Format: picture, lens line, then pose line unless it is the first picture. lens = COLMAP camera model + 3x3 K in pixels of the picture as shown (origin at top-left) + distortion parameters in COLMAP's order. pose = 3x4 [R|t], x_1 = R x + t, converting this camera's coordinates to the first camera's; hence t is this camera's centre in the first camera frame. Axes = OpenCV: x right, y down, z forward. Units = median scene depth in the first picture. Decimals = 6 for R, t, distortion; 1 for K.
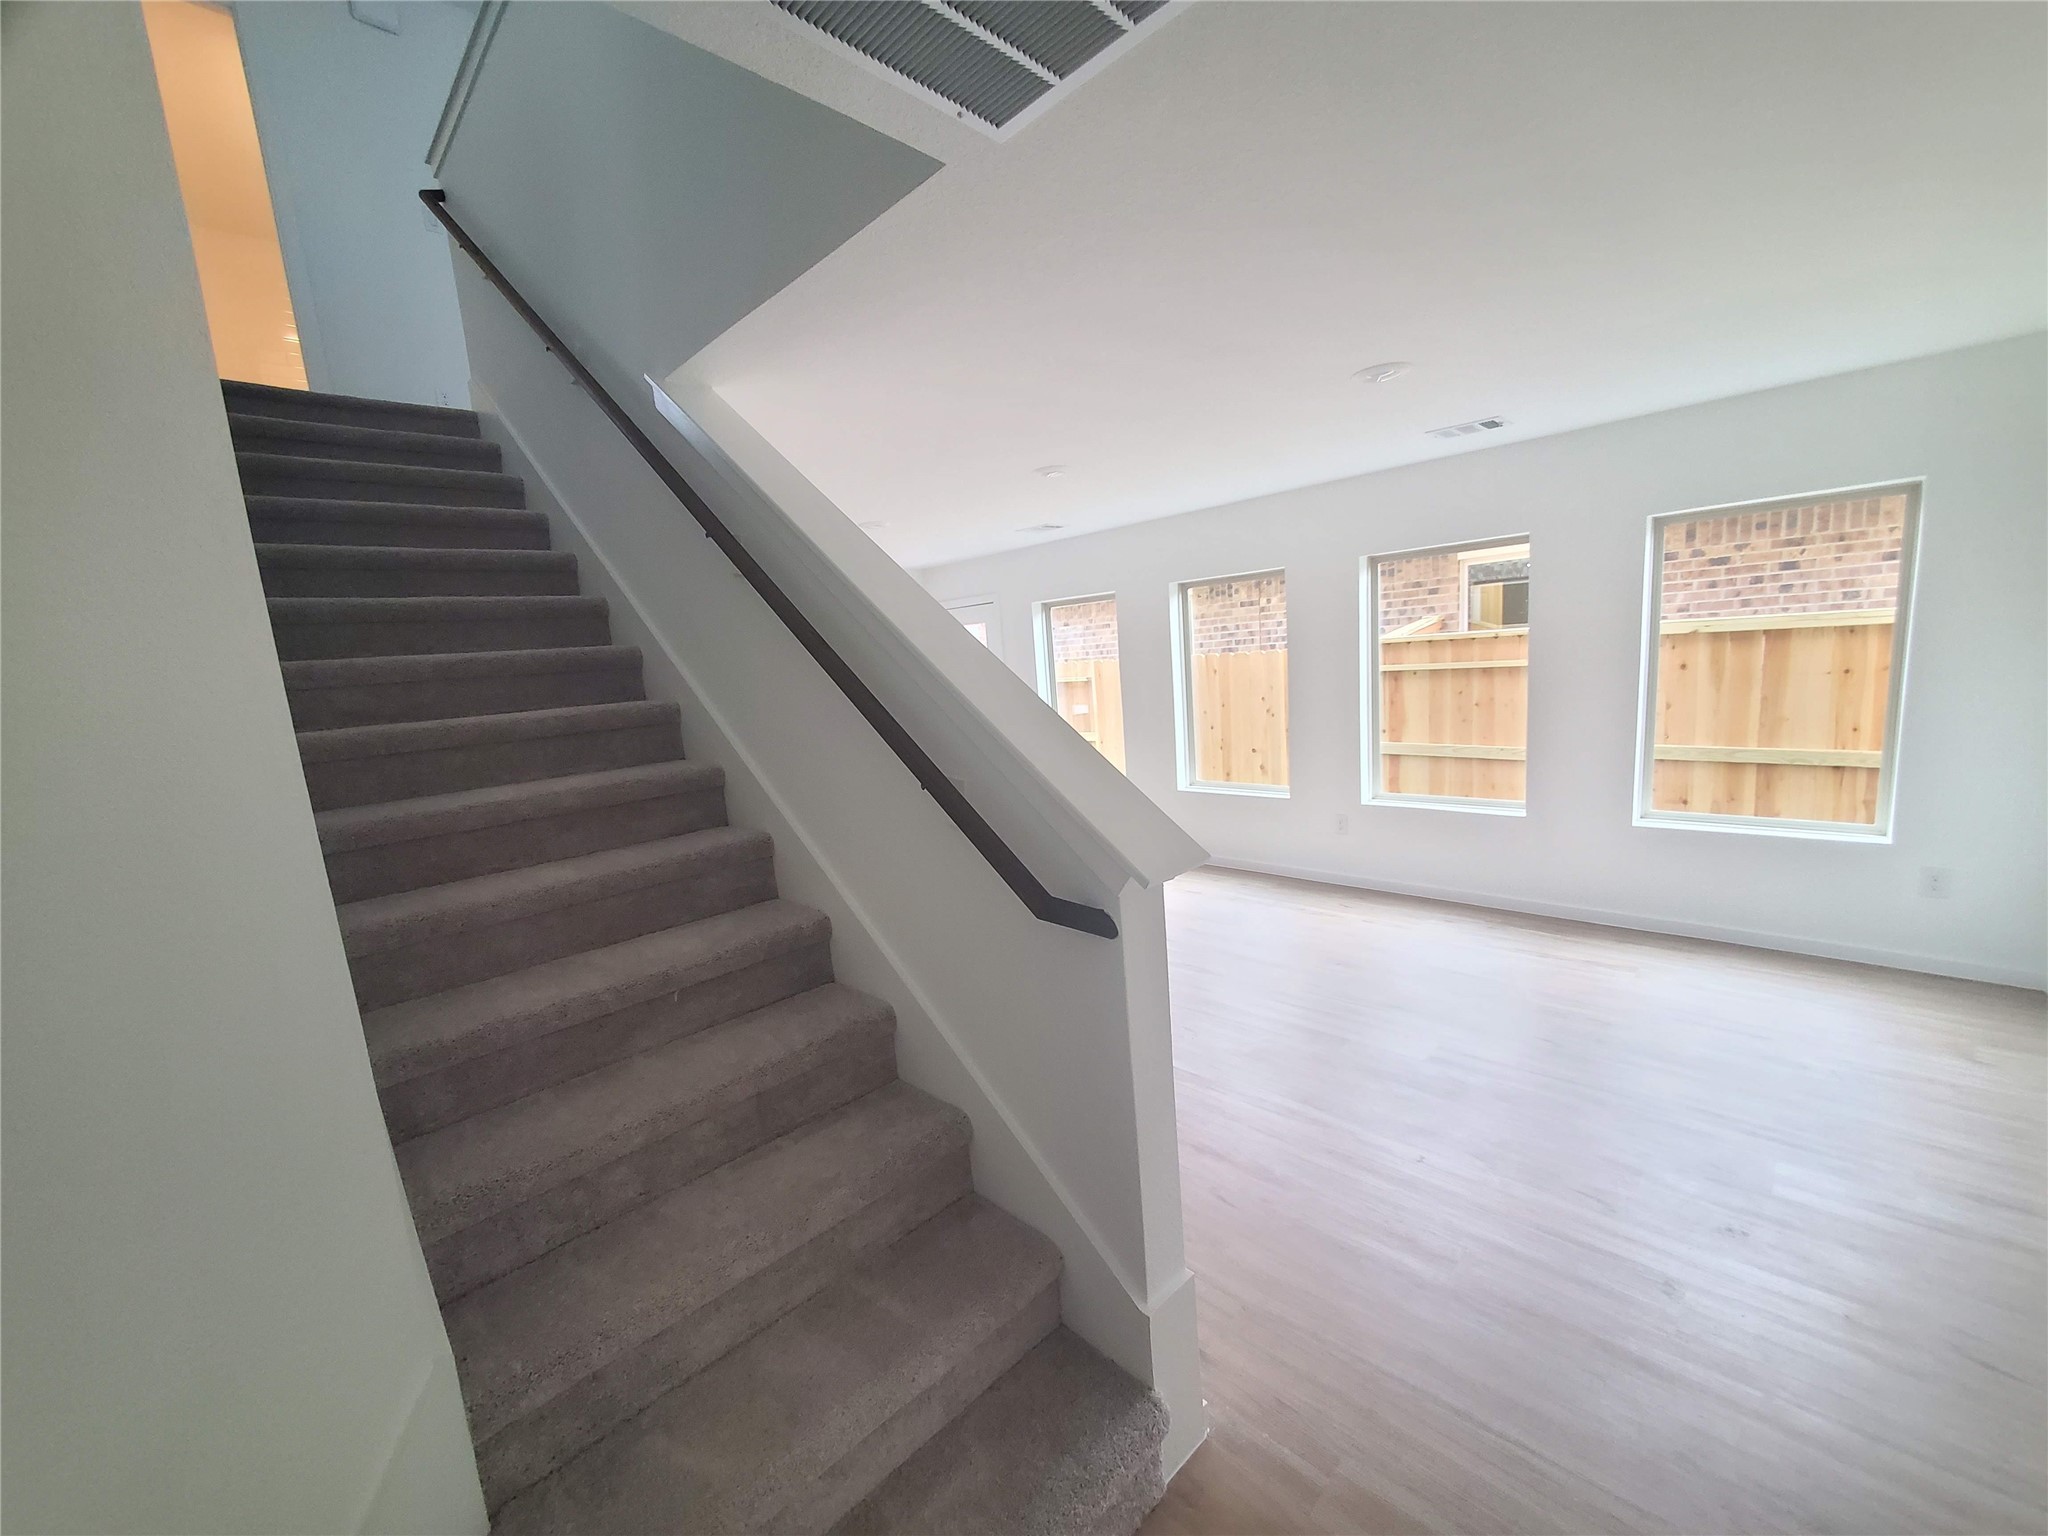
lens RADIAL K [[817.7, 0, 1028.8], [0, 817.7, 772.2], [0, 0, 1]] dist [0.000787, -0.000207]
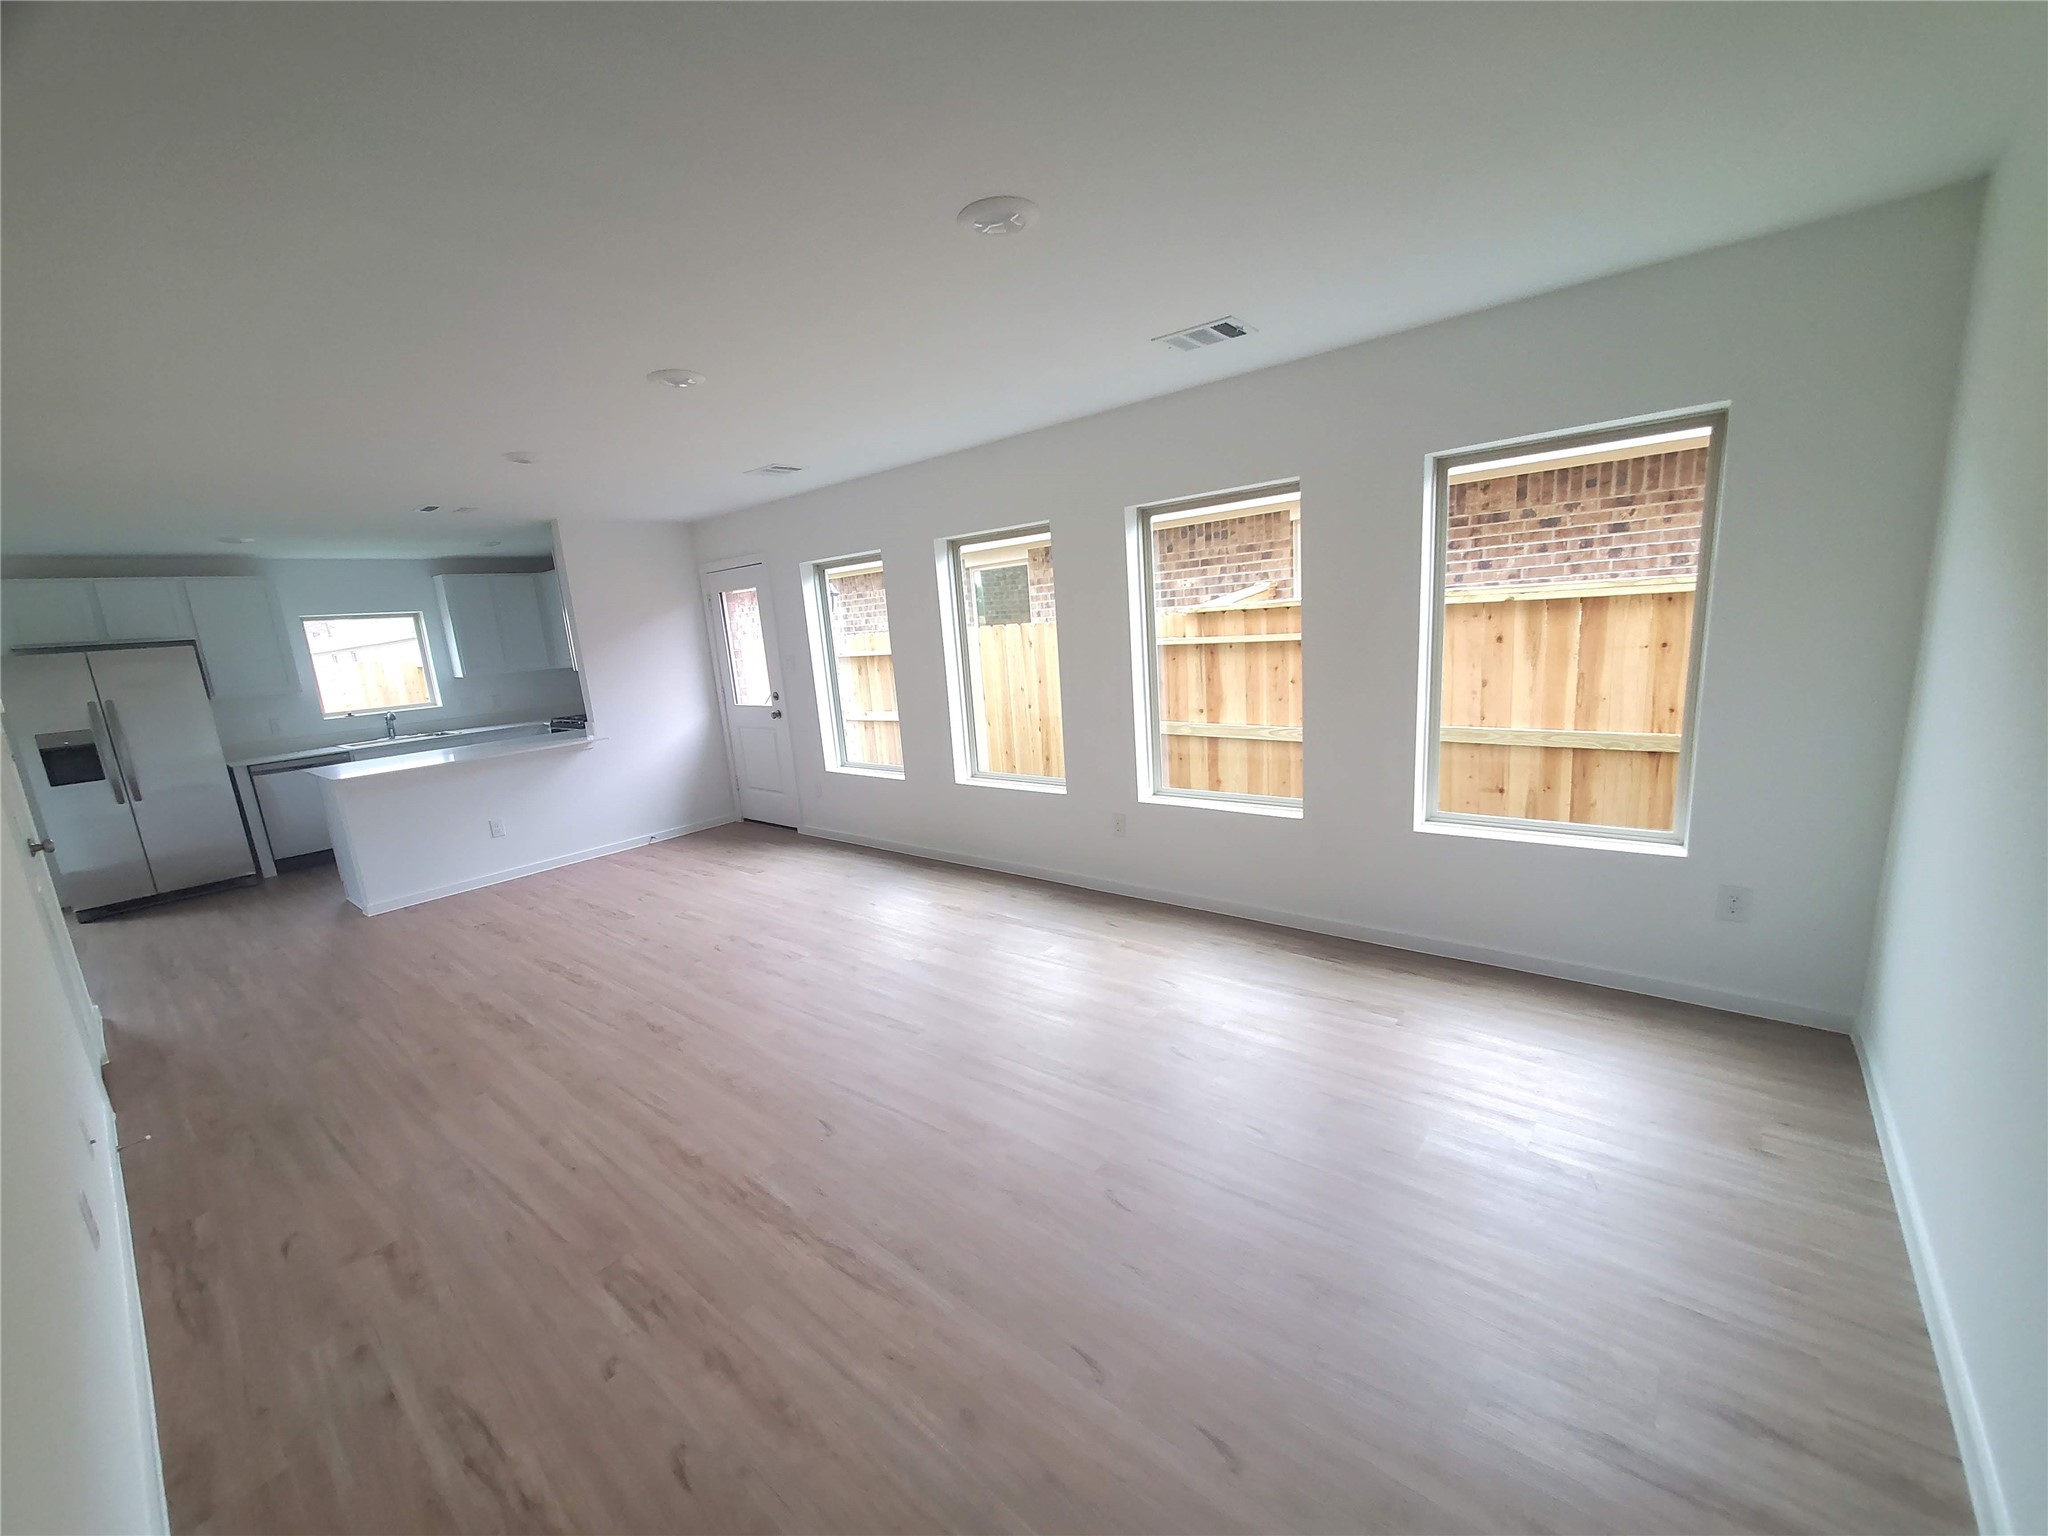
lens RADIAL K [[817.7, 0, 1019.9], [0, 817.7, 776.5], [0, 0, 1]] dist [0.000787, -0.000207]
pose [[0.996098, -0.016583, 0.086685, 0.180175], [0.012948, 0.999020, 0.042319, -0.021906], [-0.087301, -0.041031, 0.995337, 0.137671]]
